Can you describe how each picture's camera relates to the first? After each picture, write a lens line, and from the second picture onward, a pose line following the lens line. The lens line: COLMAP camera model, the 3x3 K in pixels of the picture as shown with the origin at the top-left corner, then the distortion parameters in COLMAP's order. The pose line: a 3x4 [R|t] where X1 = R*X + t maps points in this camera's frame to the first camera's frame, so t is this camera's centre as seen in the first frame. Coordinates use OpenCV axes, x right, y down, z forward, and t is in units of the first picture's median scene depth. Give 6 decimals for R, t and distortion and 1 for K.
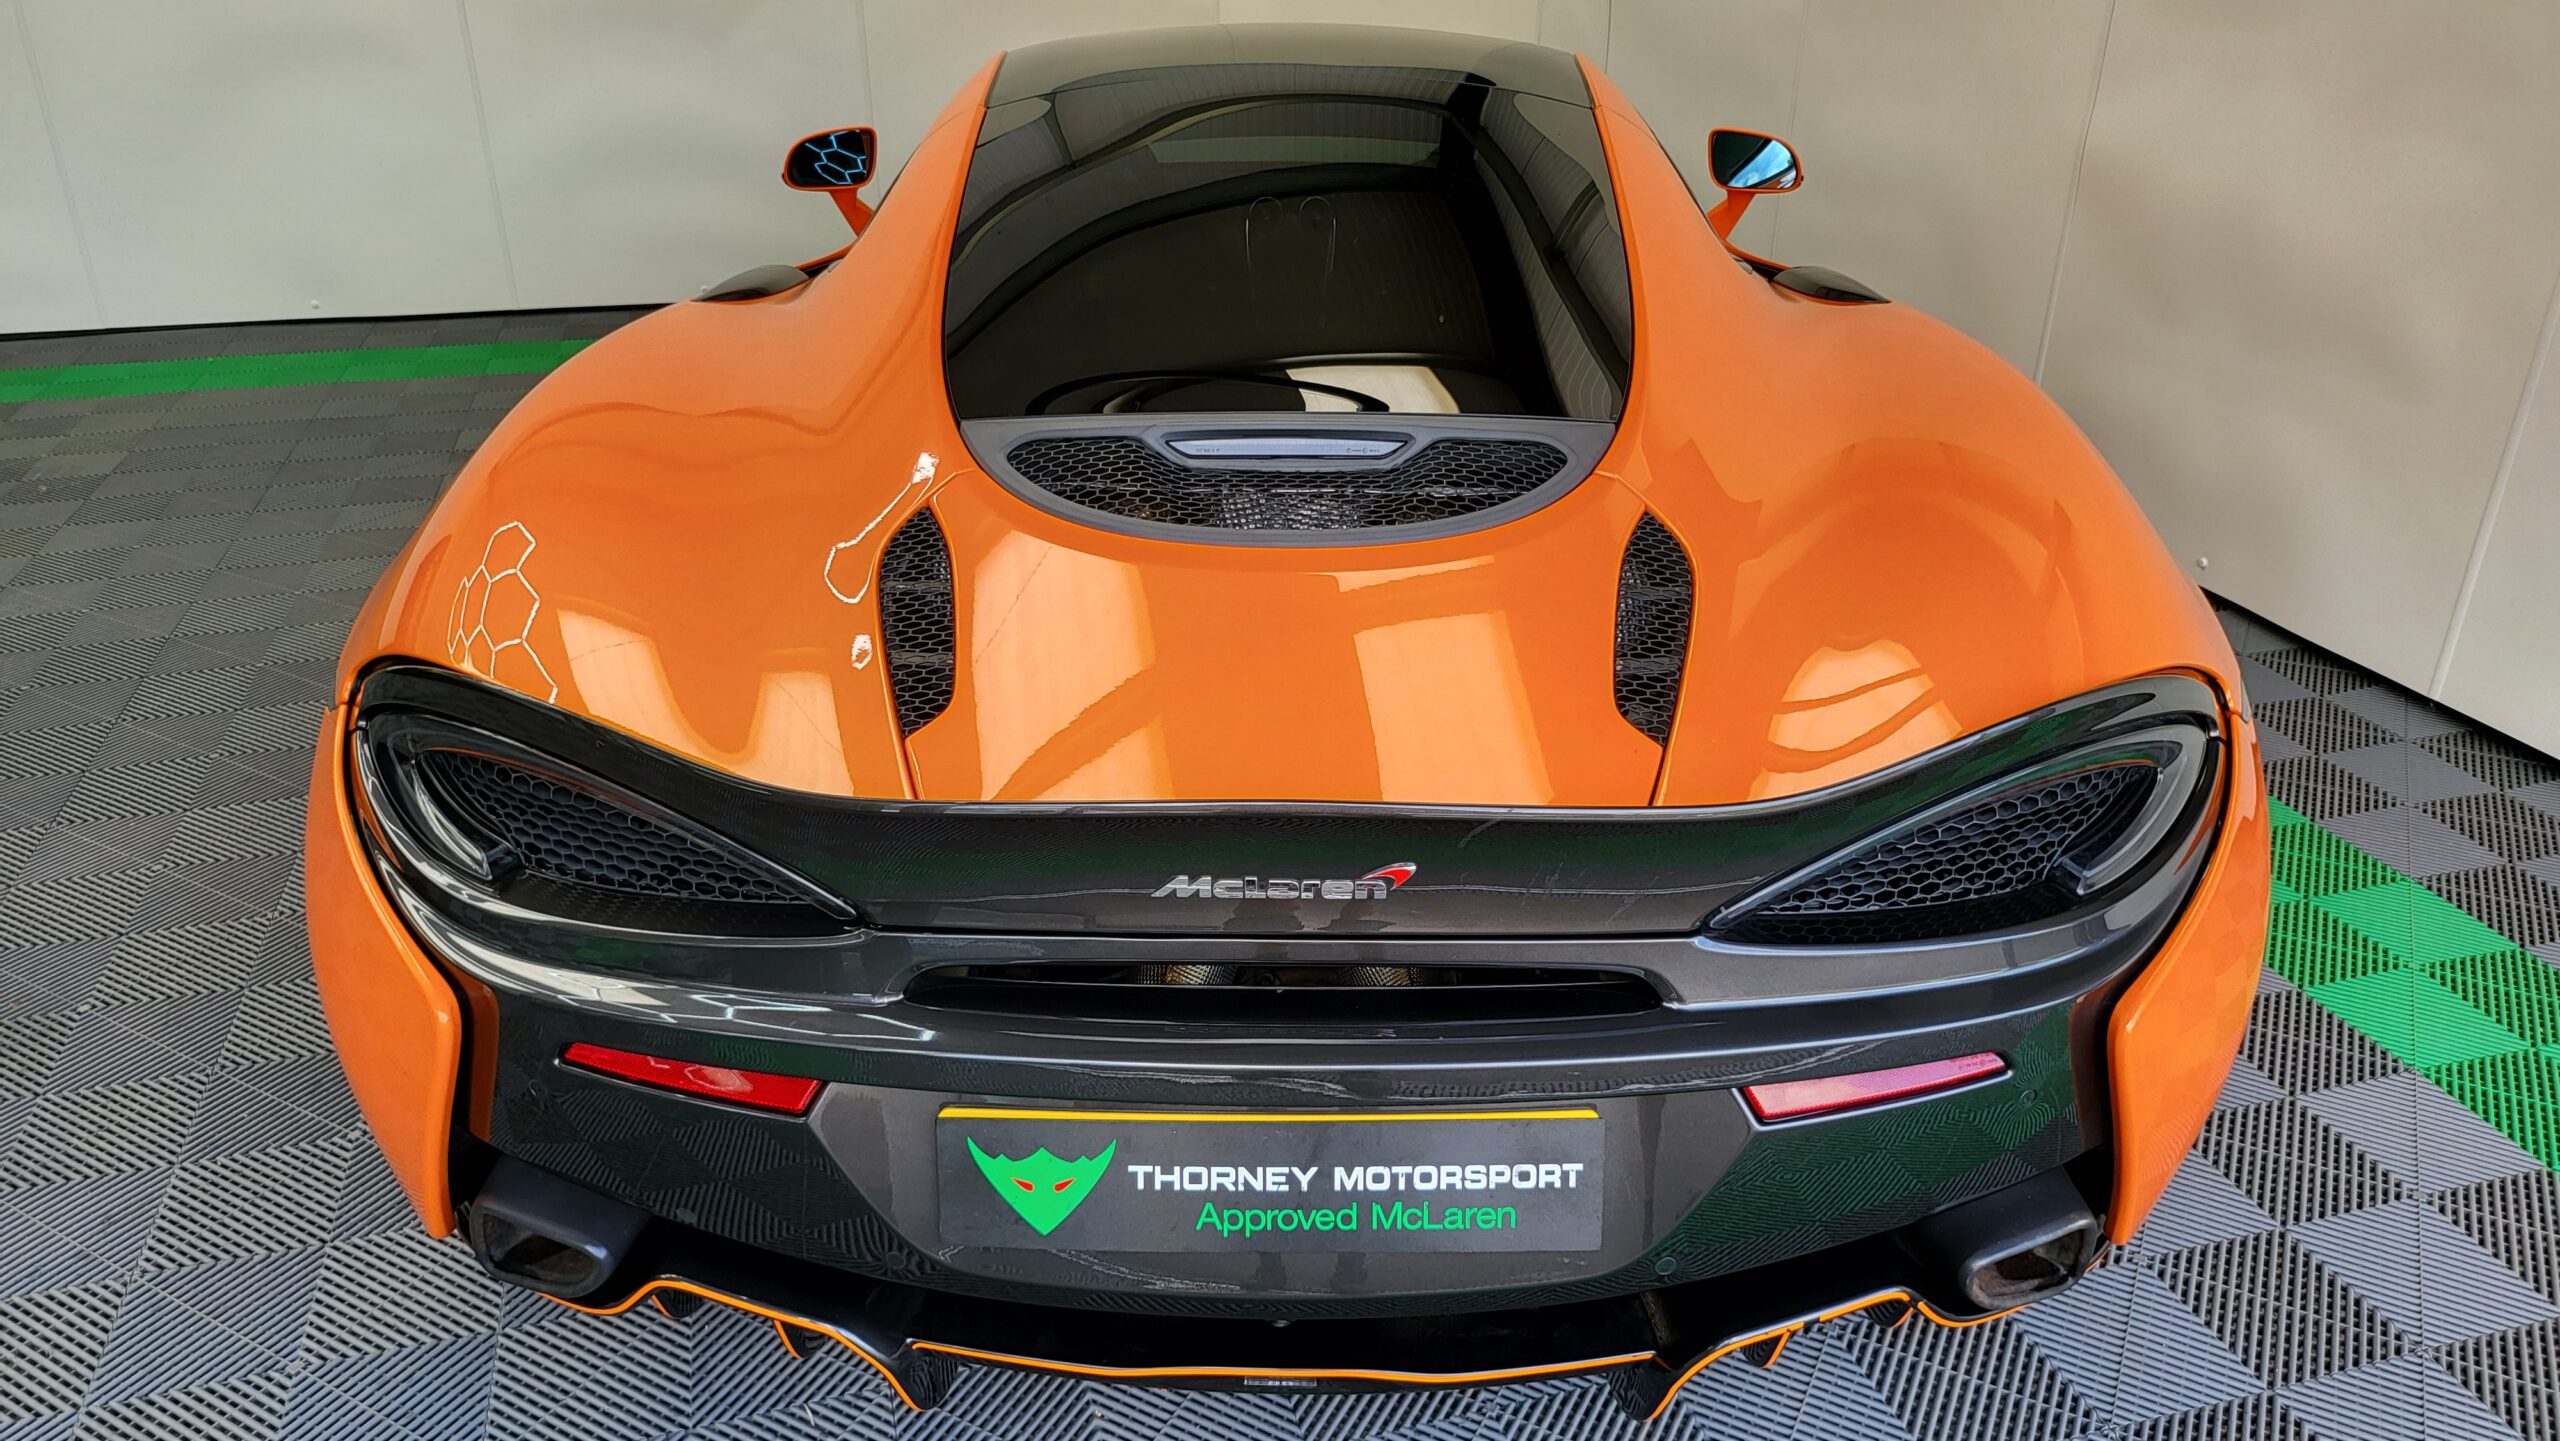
lens RADIAL K [[1790.5, 0, 1290.8], [0, 1790.5, 734.8], [0, 0, 1]] dist [0.035933, -0.033350]
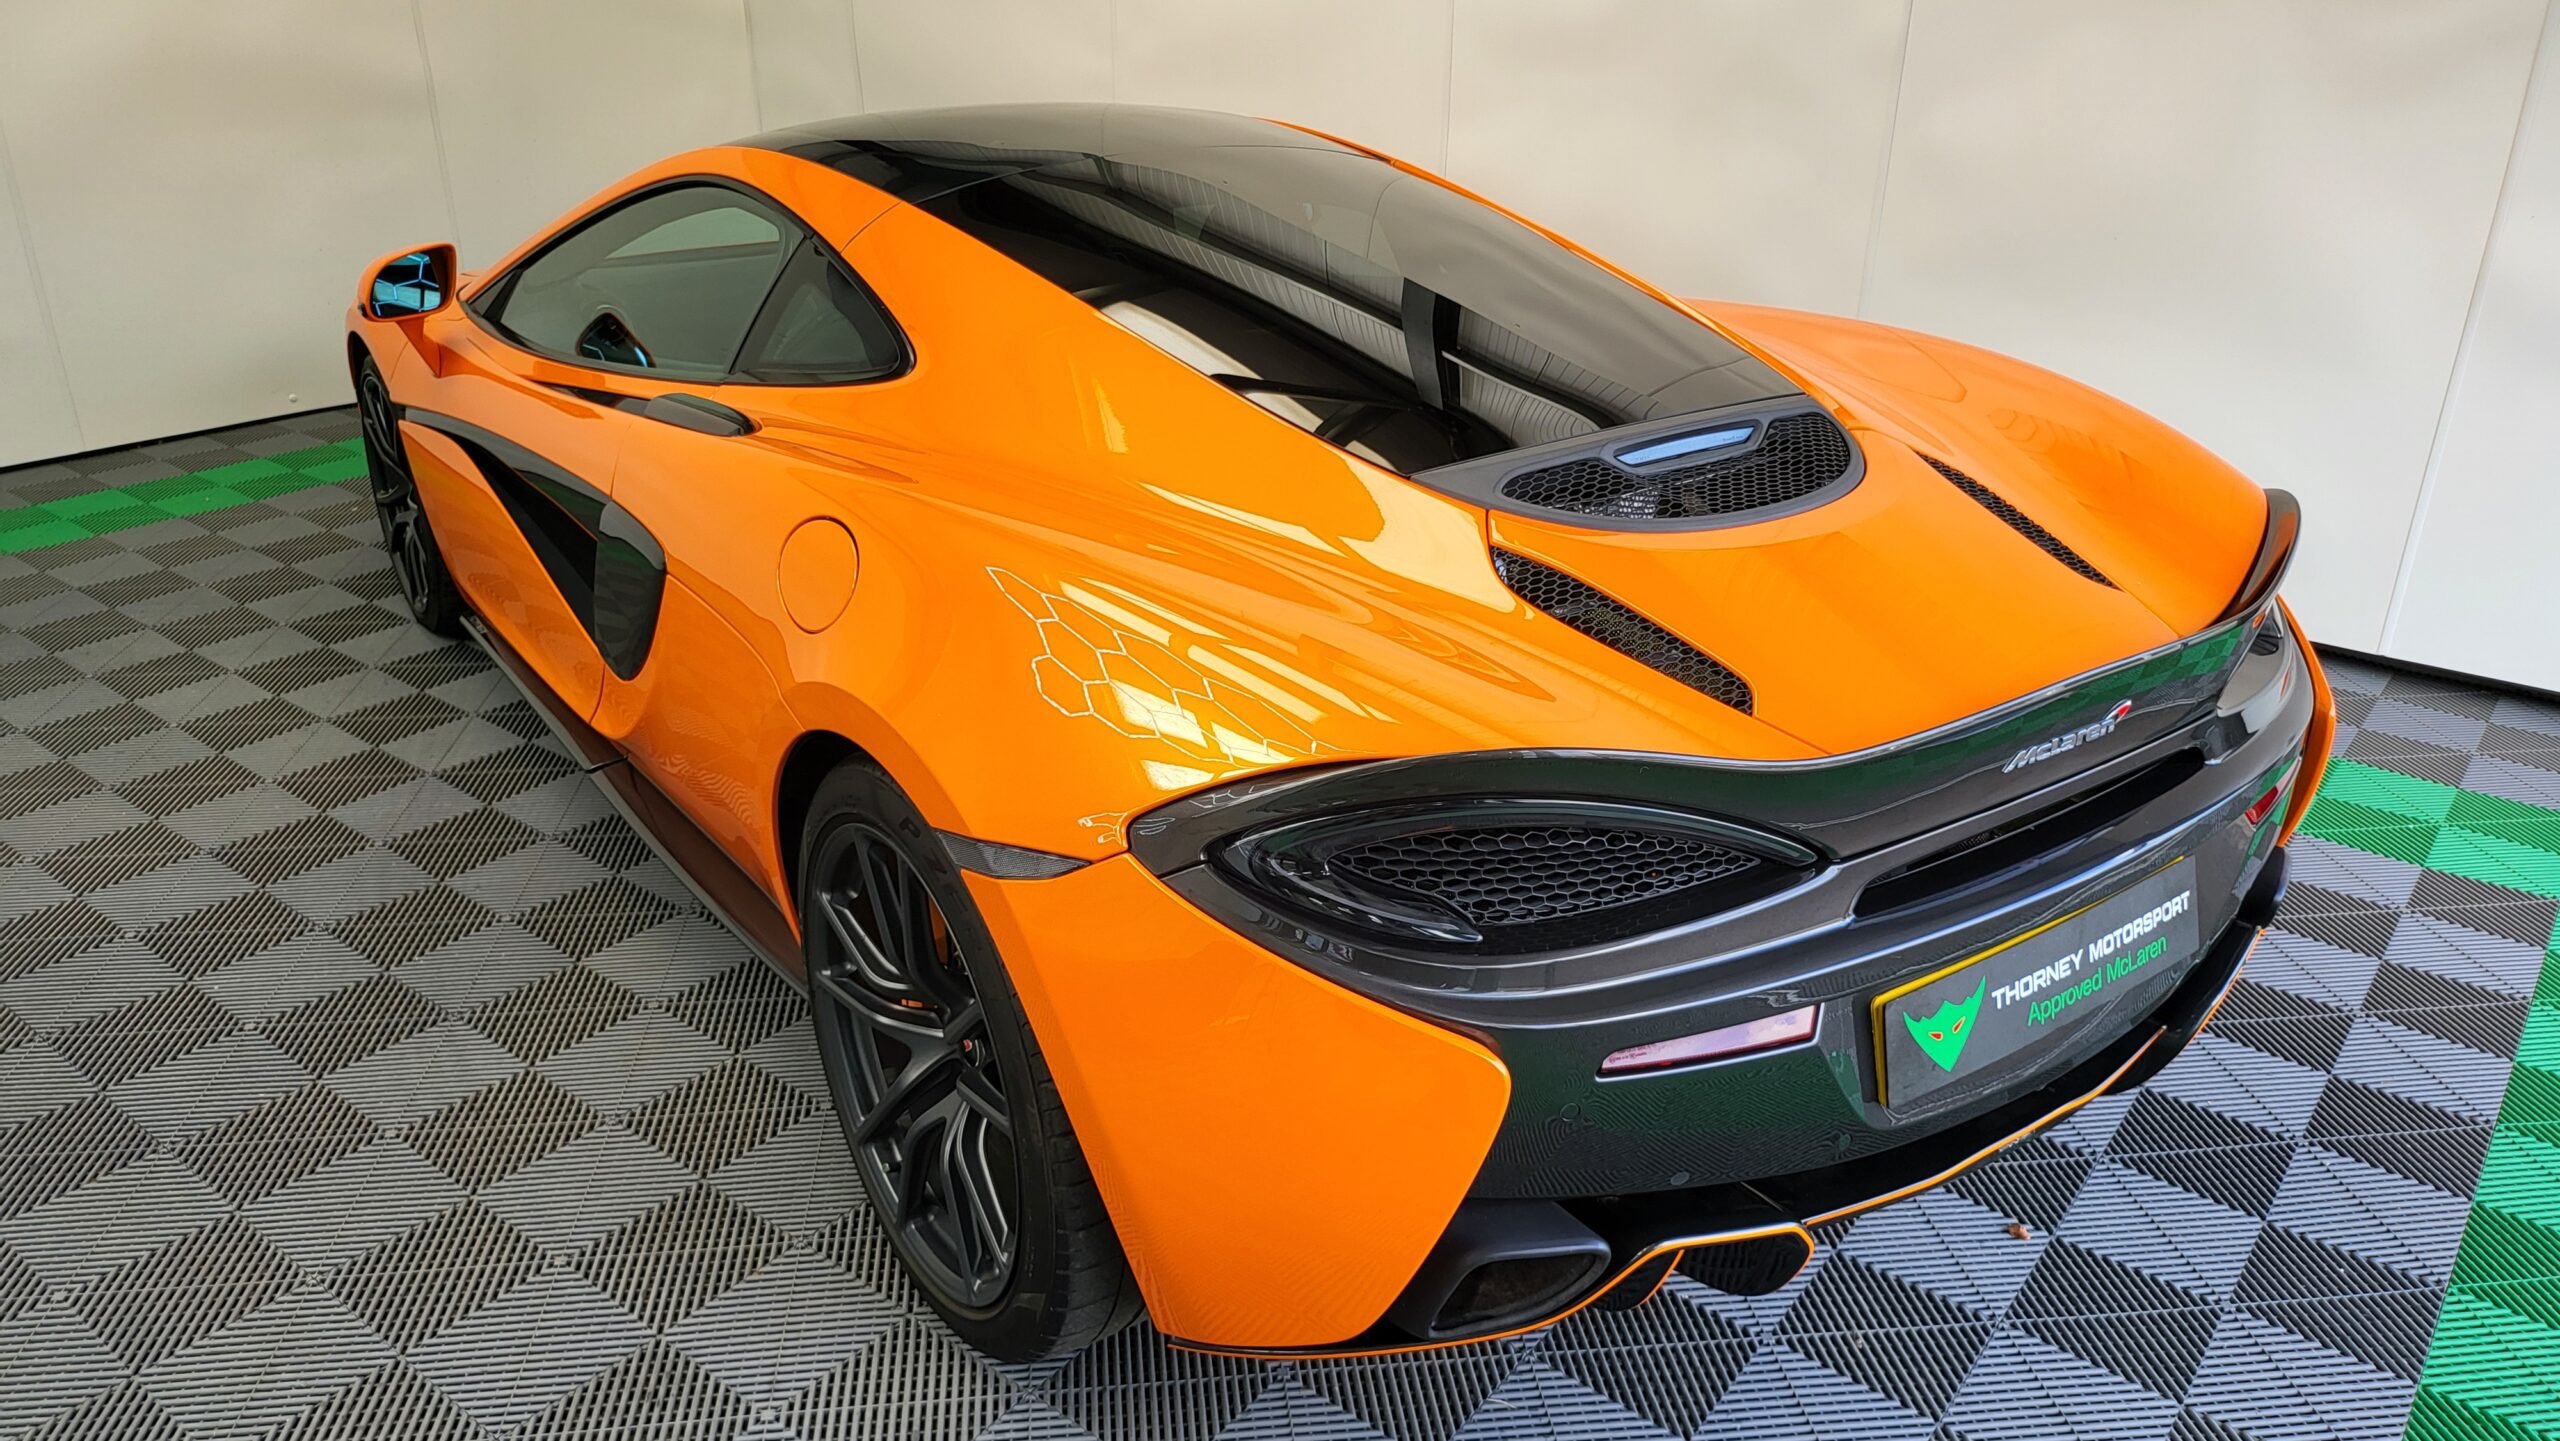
lens RADIAL K [[1790.5, 0, 1286.0], [0, 1790.5, 722.6], [0, 0, 1]] dist [0.035933, -0.033350]
pose [[0.820894, -0.237088, 0.519541, -1.107986], [0.253287, 0.966528, 0.040863, -0.121423], [-0.511838, 0.098049, 0.853468, 0.152955]]
